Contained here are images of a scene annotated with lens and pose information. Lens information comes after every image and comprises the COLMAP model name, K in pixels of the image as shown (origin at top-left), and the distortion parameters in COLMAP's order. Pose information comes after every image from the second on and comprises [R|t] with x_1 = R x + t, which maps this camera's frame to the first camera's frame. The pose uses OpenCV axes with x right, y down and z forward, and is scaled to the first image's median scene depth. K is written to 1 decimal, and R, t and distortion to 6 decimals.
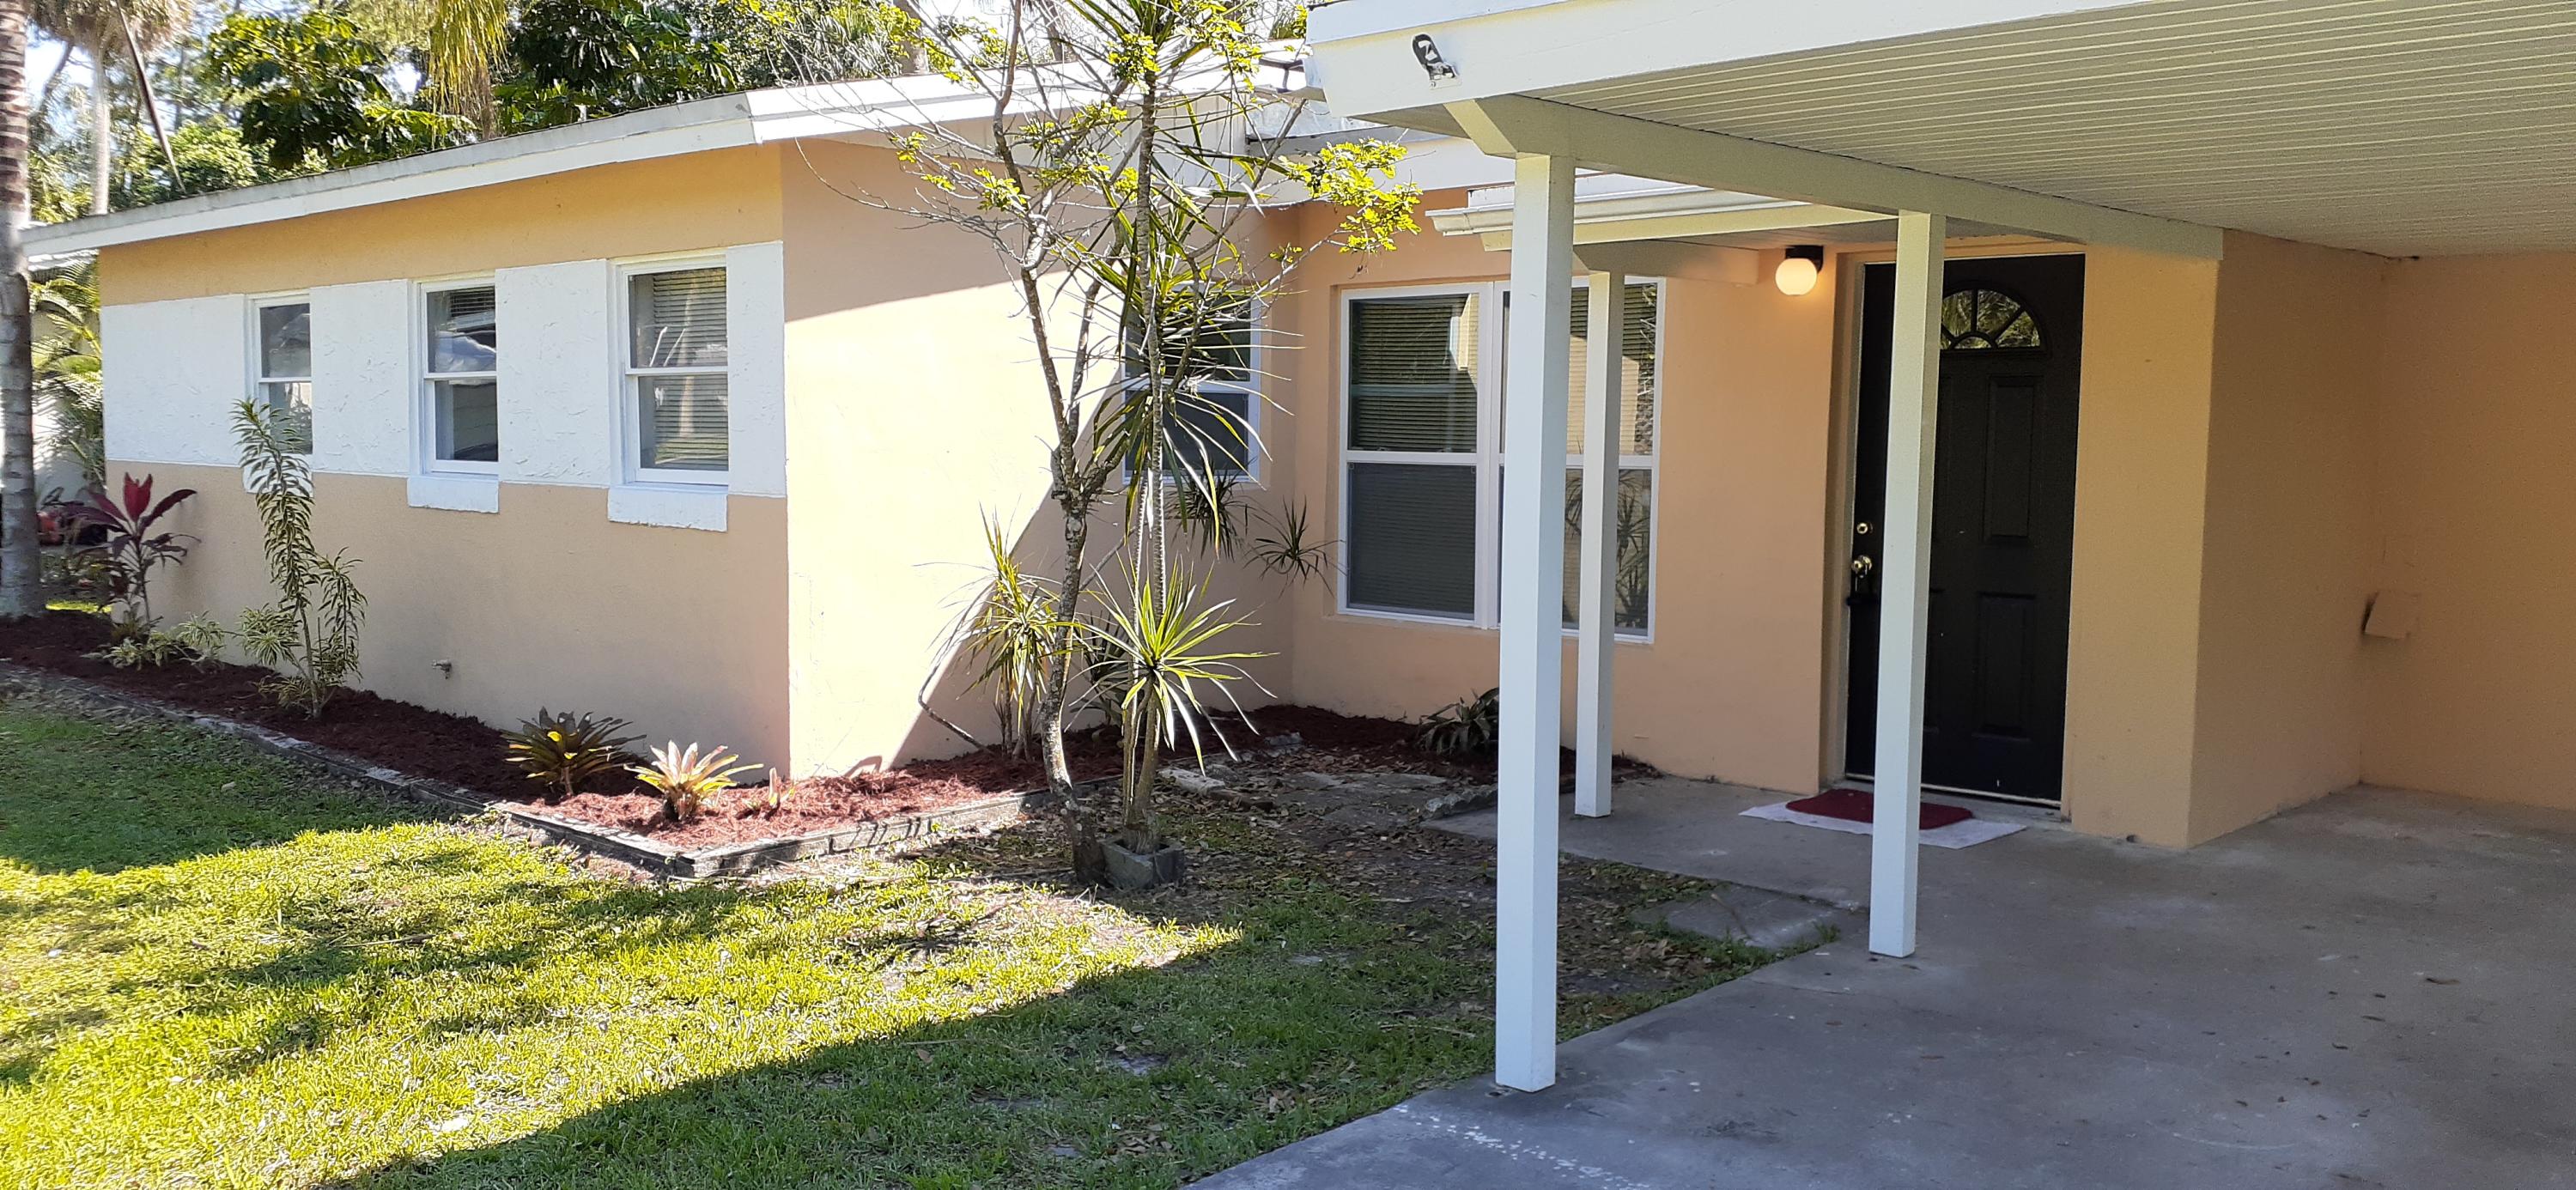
lens RADIAL K [[2099.4, 0, 1252.3], [0, 2099.4, 598.1], [0, 0, 1]] dist [0.116069, -0.163890]
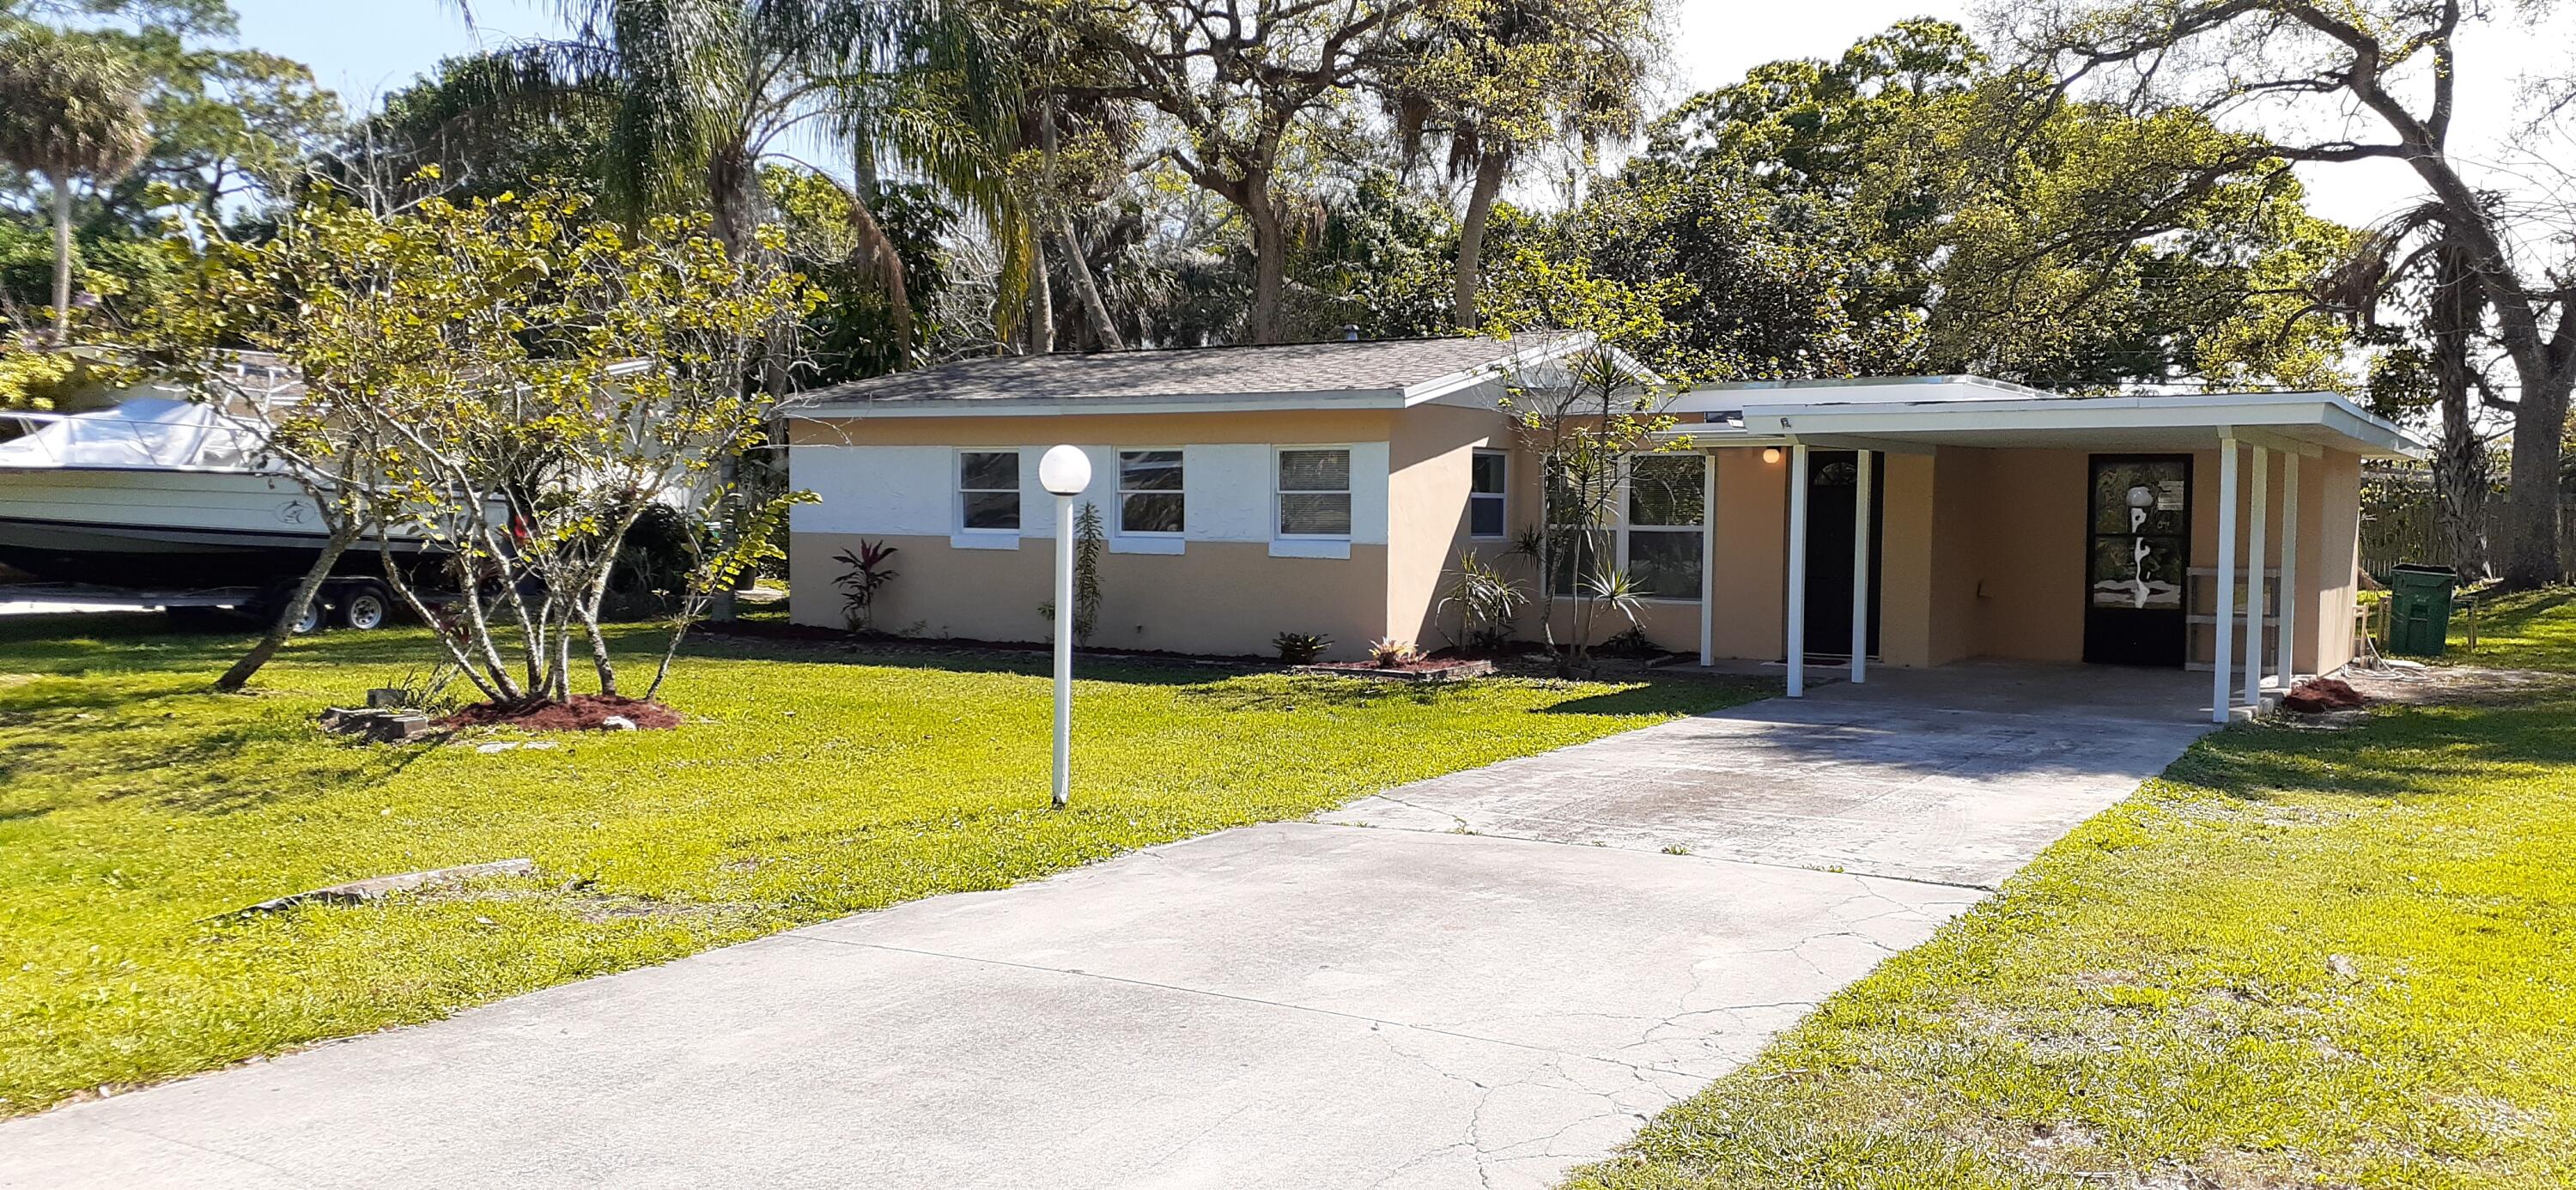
lens RADIAL K [[2041.7, 0, 1288.0], [0, 2041.7, 595.0], [0, 0, 1]] dist [0.272207, -0.565444]
pose [[0.977682, -0.008264, 0.209928, -0.816639], [0.016248, 0.999207, -0.036338, 0.094717], [-0.209461, 0.038938, 0.977041, -1.281727]]
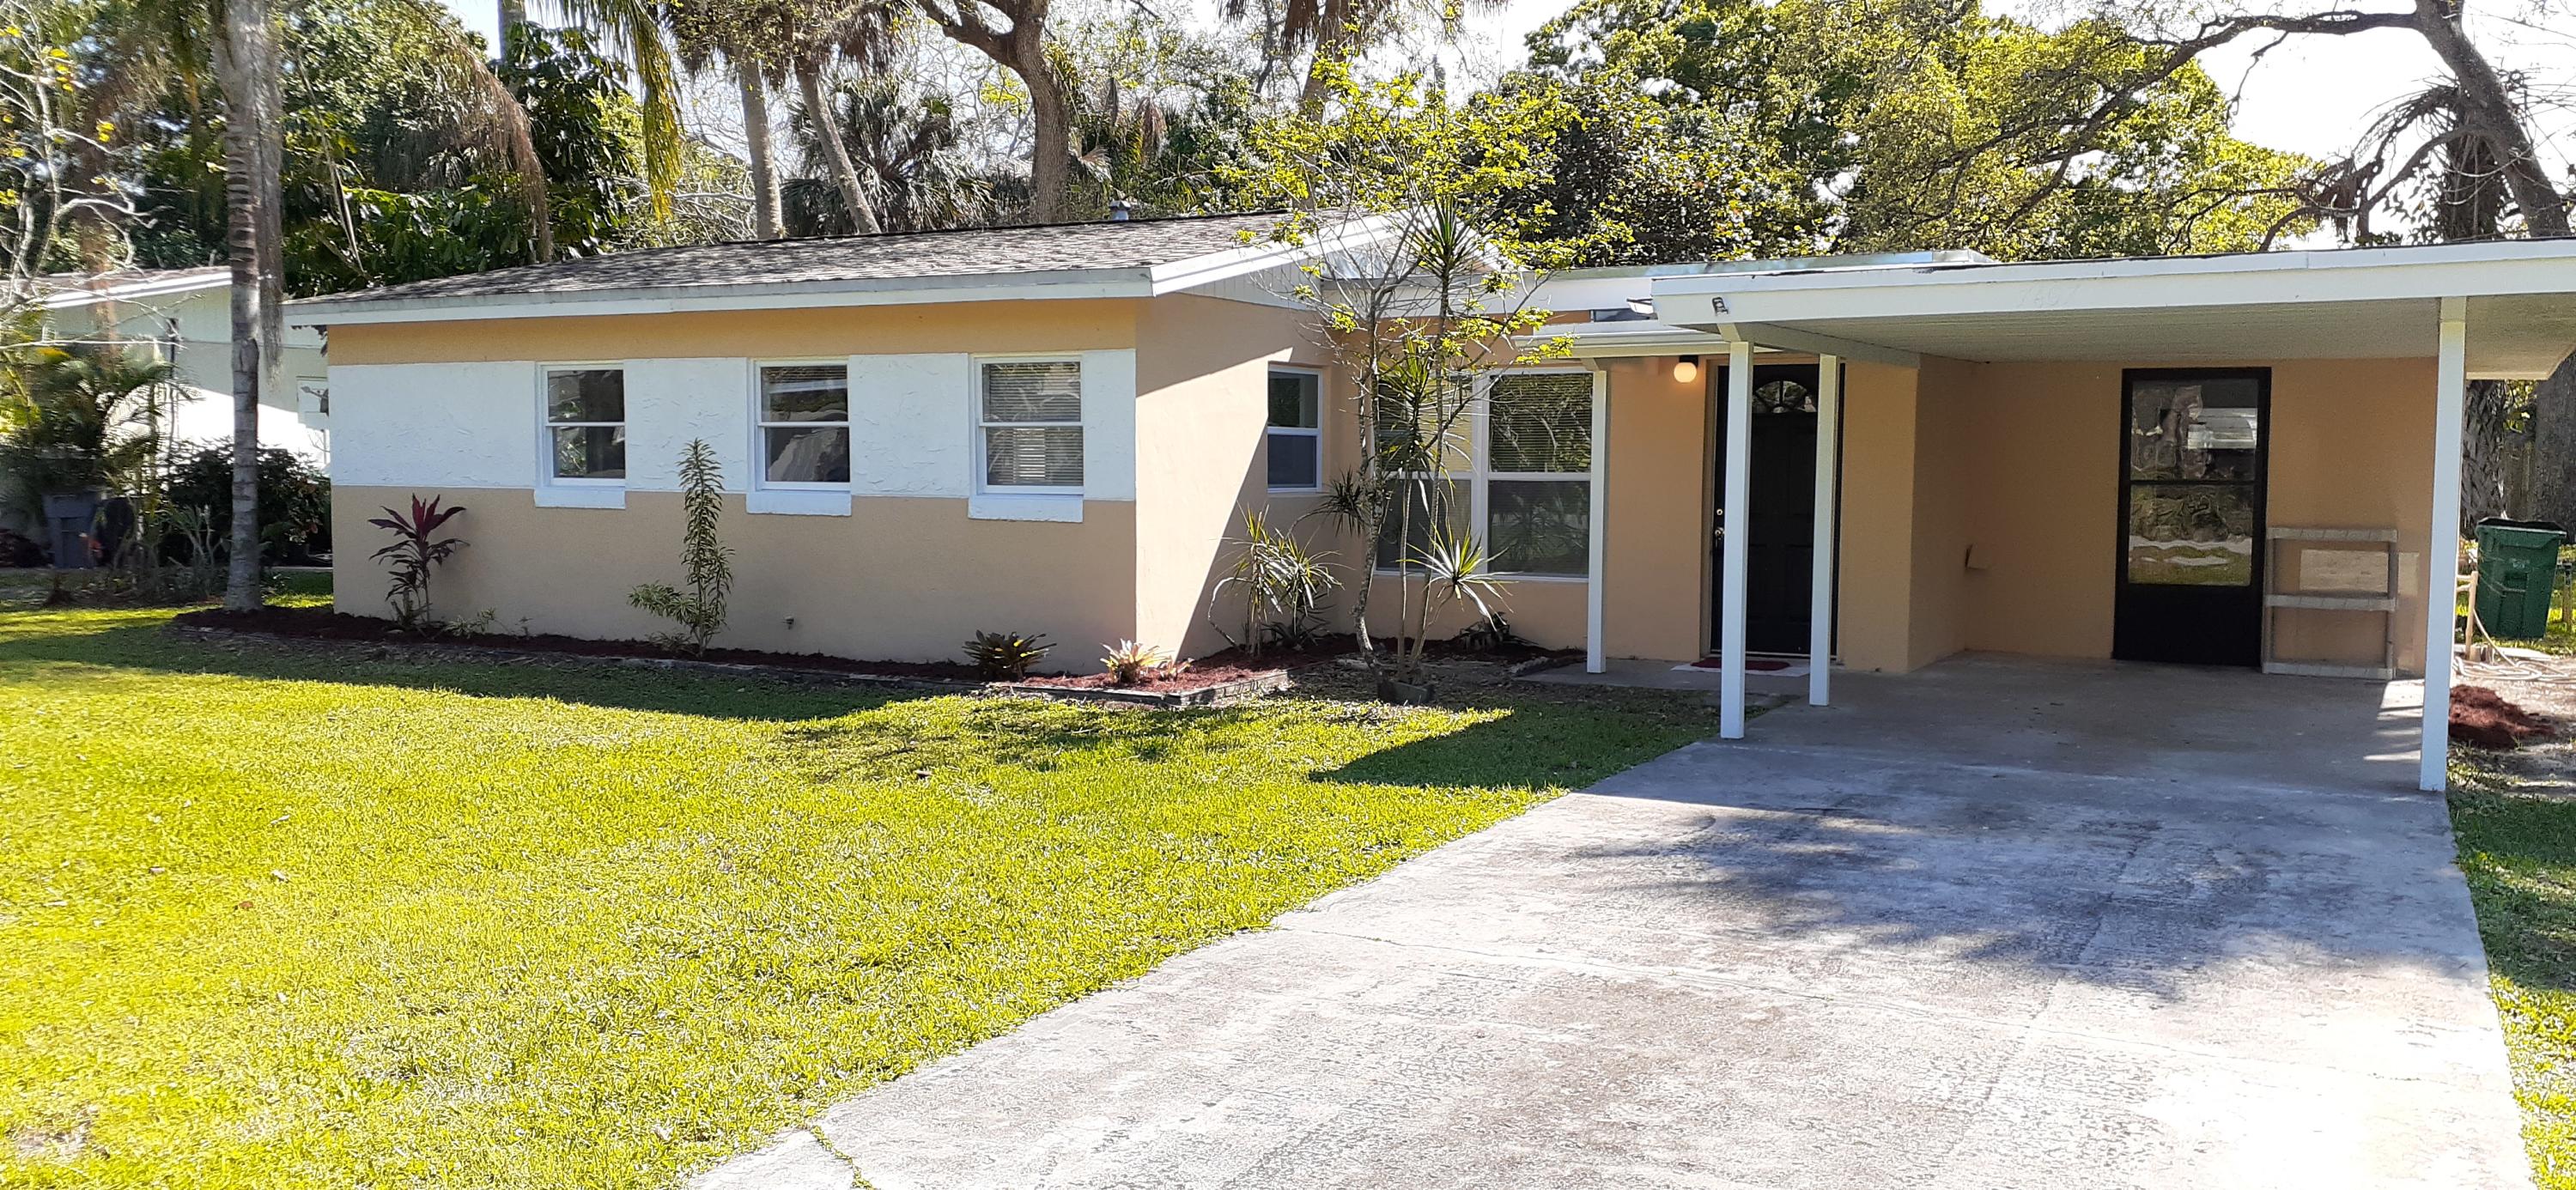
lens RADIAL K [[2041.7, 0, 1288.0], [0, 2041.7, 595.0], [0, 0, 1]] dist [0.272207, -0.565444]
pose [[0.965185, -0.020373, 0.260772, -0.516909], [0.024230, 0.999639, -0.011585, 0.048412], [-0.260442, 0.017500, 0.965331, -0.593177]]
